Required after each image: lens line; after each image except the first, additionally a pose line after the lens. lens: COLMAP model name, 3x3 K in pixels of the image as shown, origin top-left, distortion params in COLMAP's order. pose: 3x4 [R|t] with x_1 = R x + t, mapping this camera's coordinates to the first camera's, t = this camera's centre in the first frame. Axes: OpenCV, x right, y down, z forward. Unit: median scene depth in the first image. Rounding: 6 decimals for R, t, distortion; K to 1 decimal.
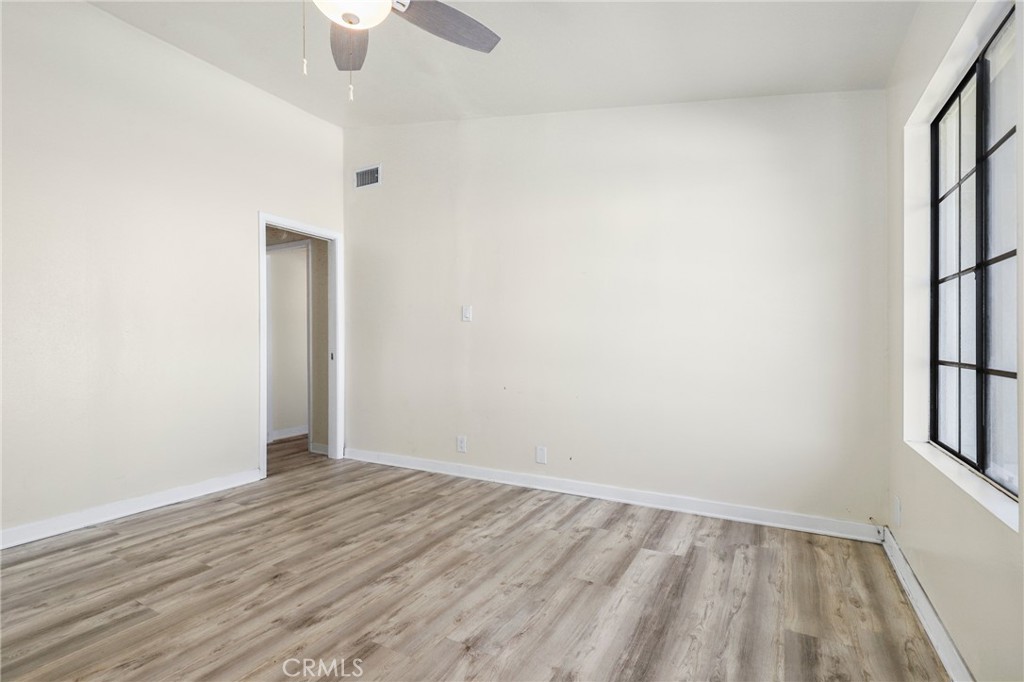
lens RADIAL K [[469.9, 0, 512.0], [0, 469.9, 343.1], [0, 0, 1]] dist [-0.001285, 0.000136]
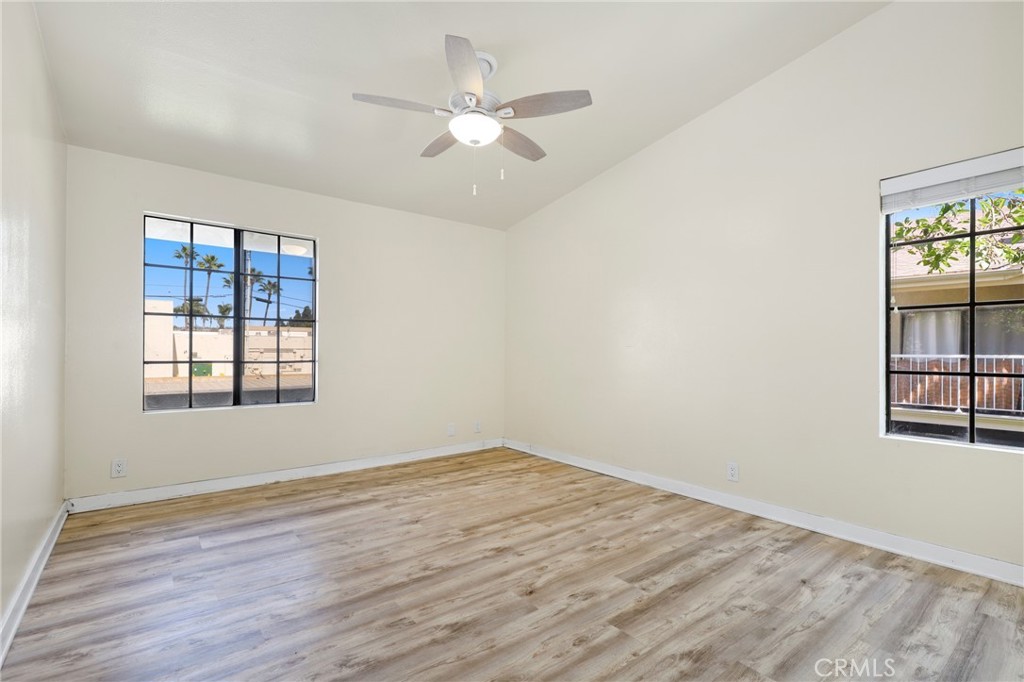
lens RADIAL K [[469.9, 0, 512.2], [0, 469.9, 346.0], [0, 0, 1]] dist [-0.001285, 0.000136]
pose [[-0.927901, 0.004953, 0.372794, -0.851469], [0.001182, 0.999946, -0.010344, 0.005186], [-0.372825, -0.009157, -0.927856, 1.963268]]
